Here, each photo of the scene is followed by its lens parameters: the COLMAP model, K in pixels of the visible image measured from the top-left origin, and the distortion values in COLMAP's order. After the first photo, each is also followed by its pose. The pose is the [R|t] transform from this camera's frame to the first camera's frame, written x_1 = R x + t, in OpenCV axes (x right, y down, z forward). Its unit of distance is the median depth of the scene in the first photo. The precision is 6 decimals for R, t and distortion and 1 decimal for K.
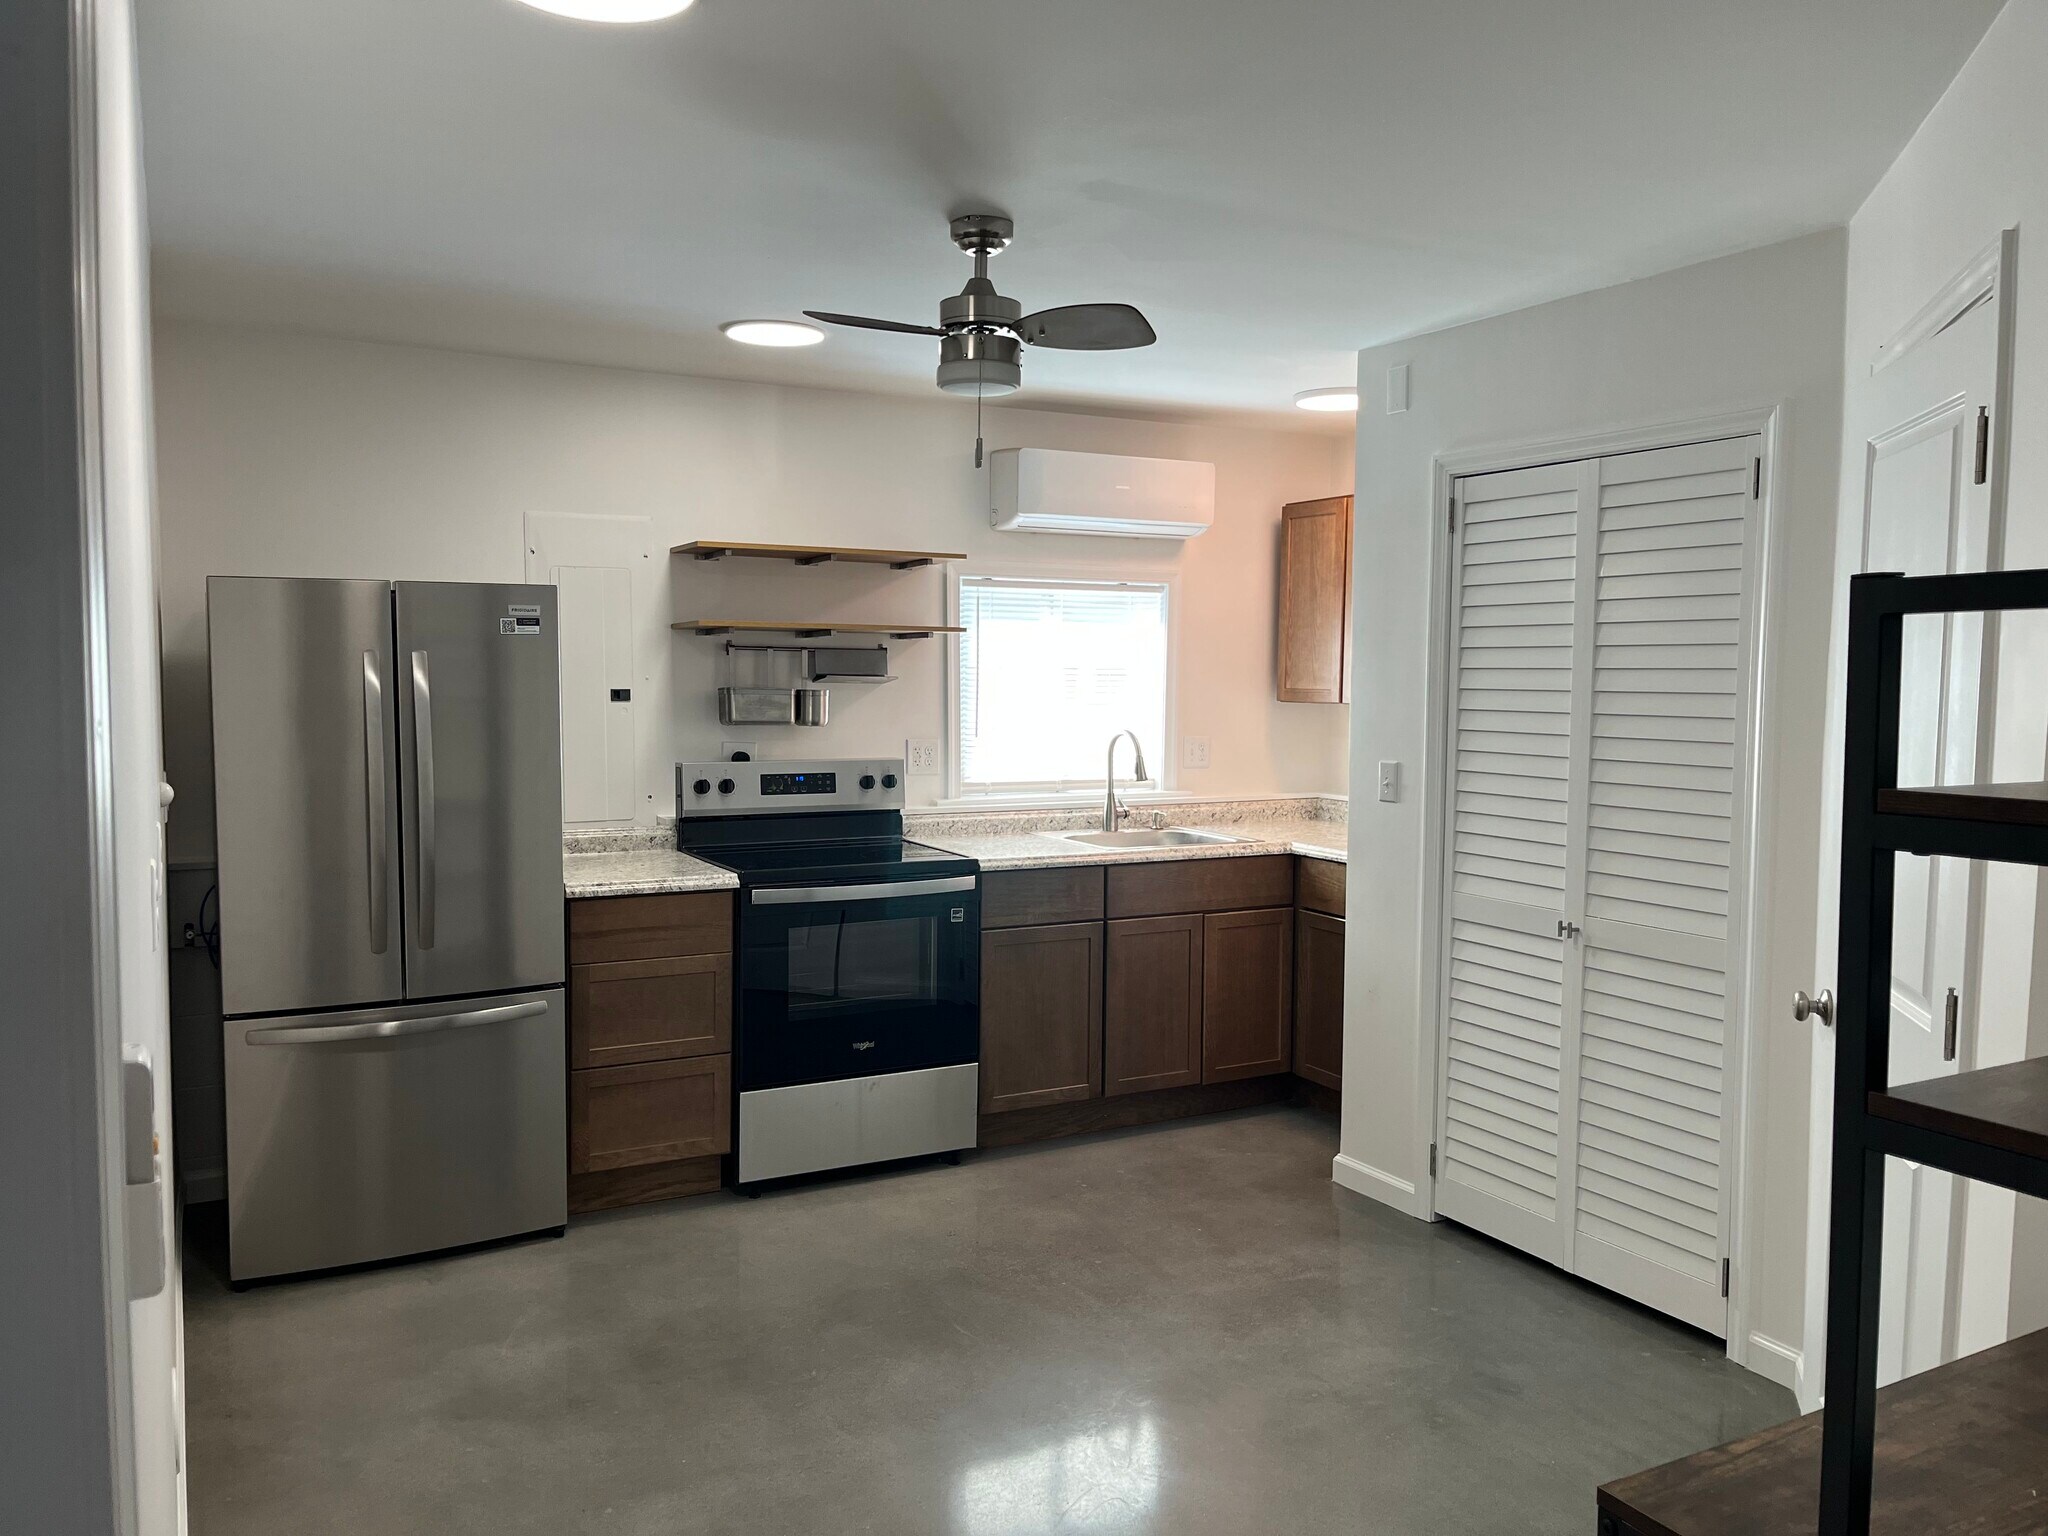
lens RADIAL K [[1526.6, 0, 1021.5], [0, 1526.6, 779.4], [0, 0, 1]] dist [0.043914, -0.075341]
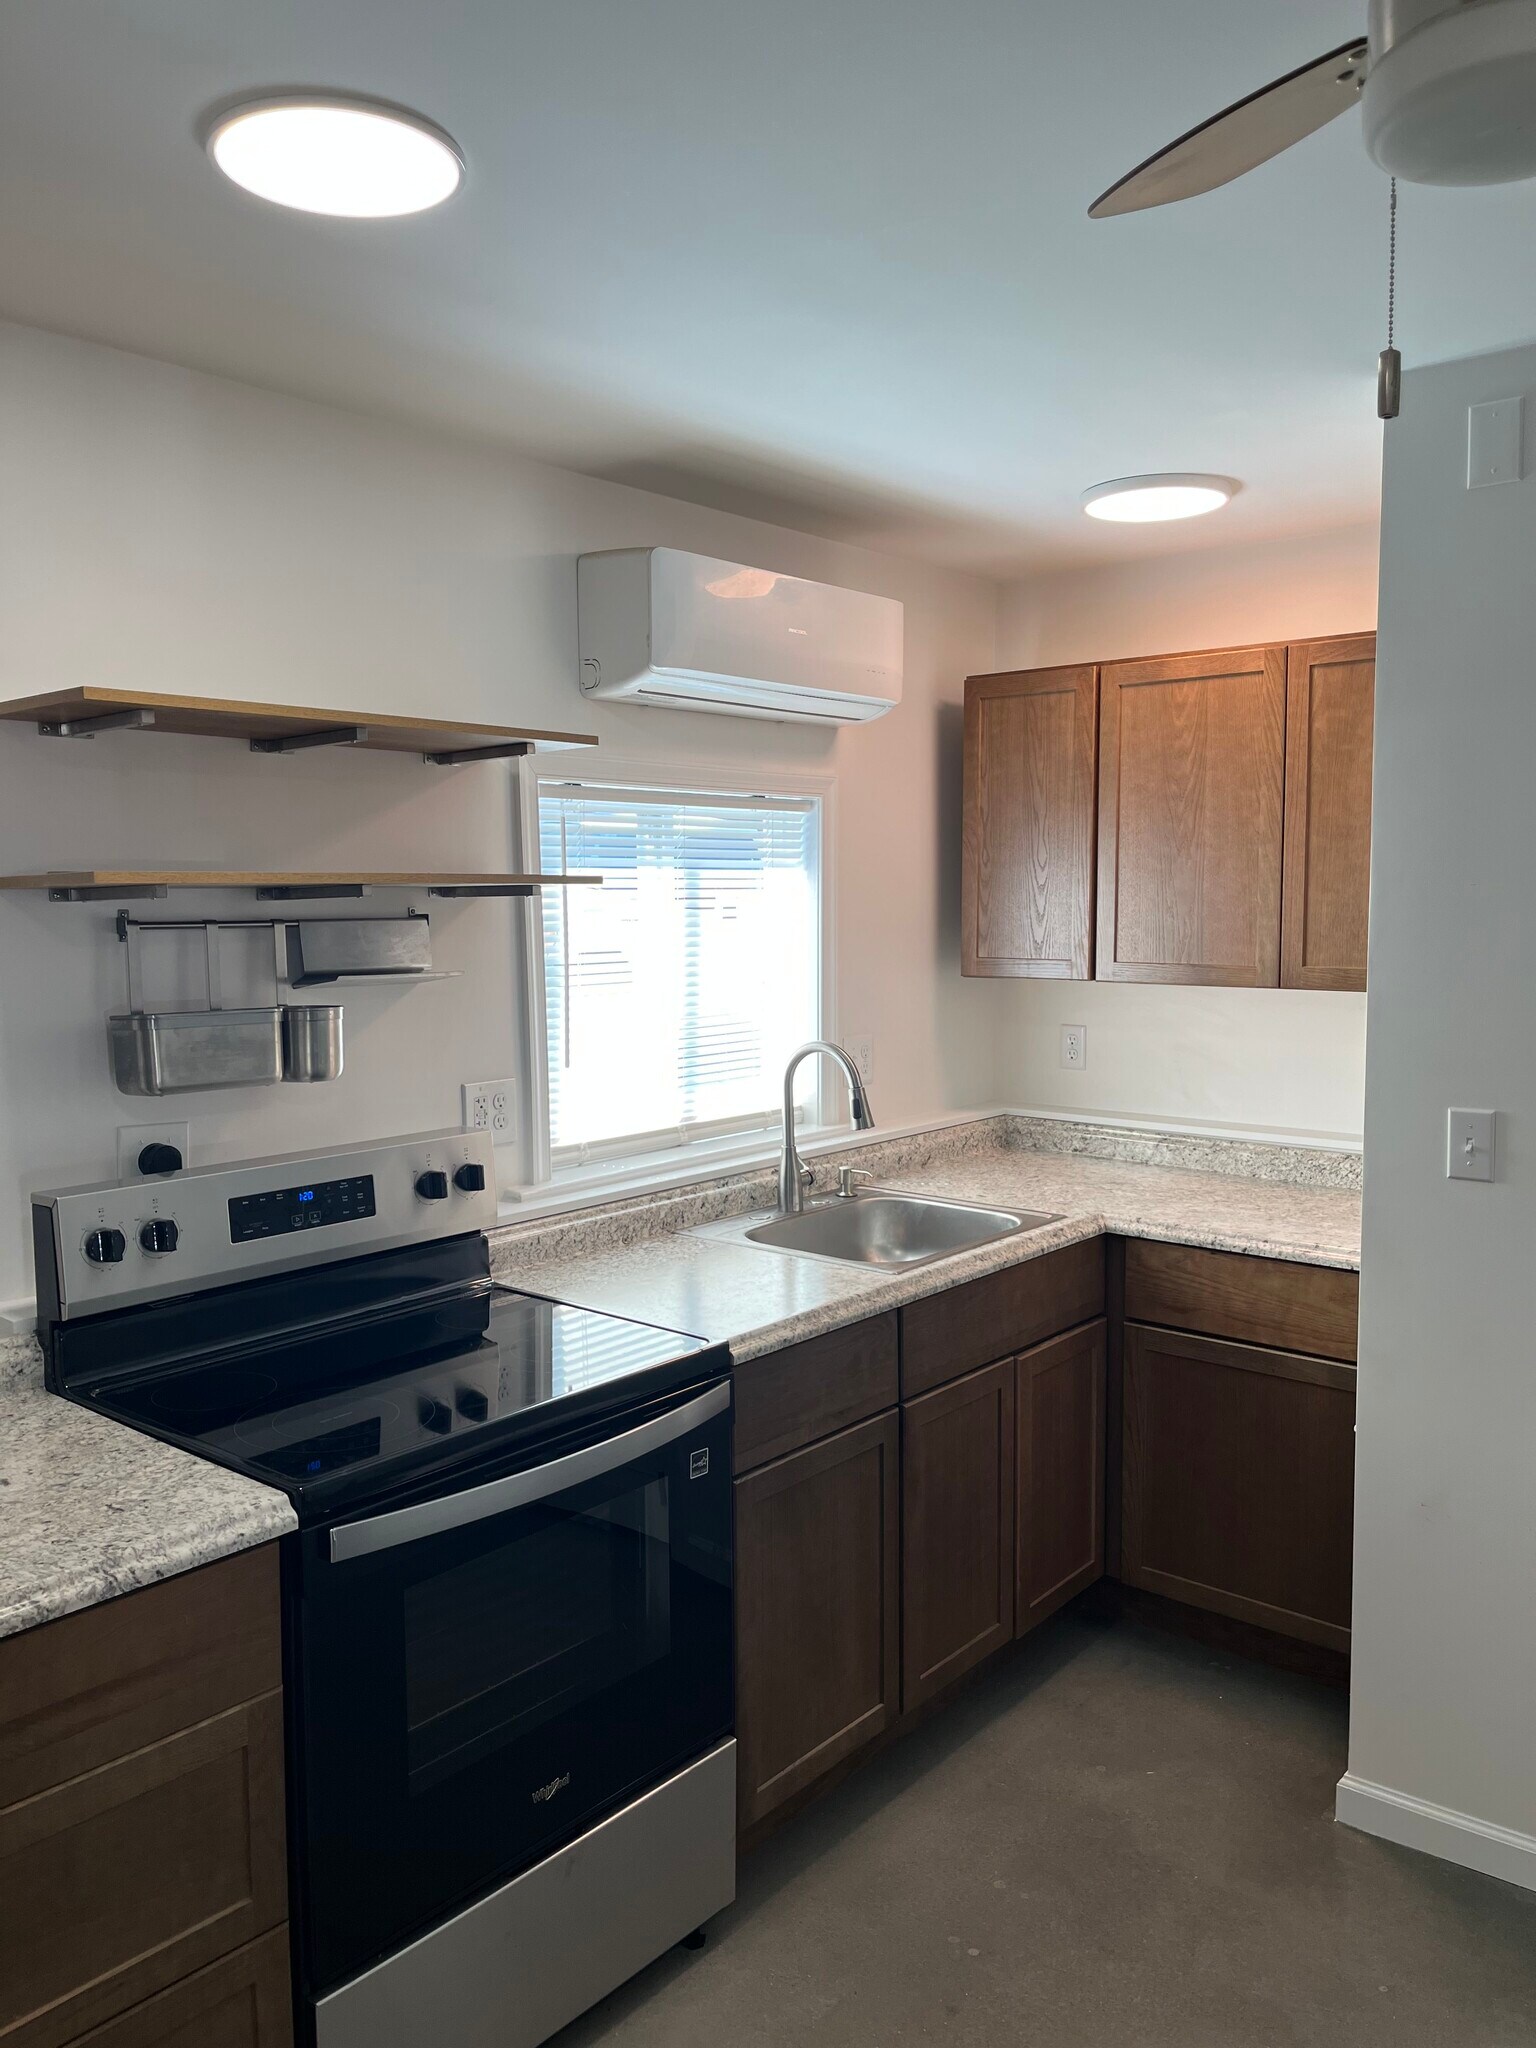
lens RADIAL K [[1526.6, 0, 768.0], [0, 1526.6, 1024.0], [0, 0, 1]] dist [0.043914, -0.075341]
pose [[0.928339, -0.047999, 0.368623, -0.181673], [0.041608, 0.998814, 0.025271, -0.059485], [-0.369399, -0.008123, 0.929235, 0.488589]]
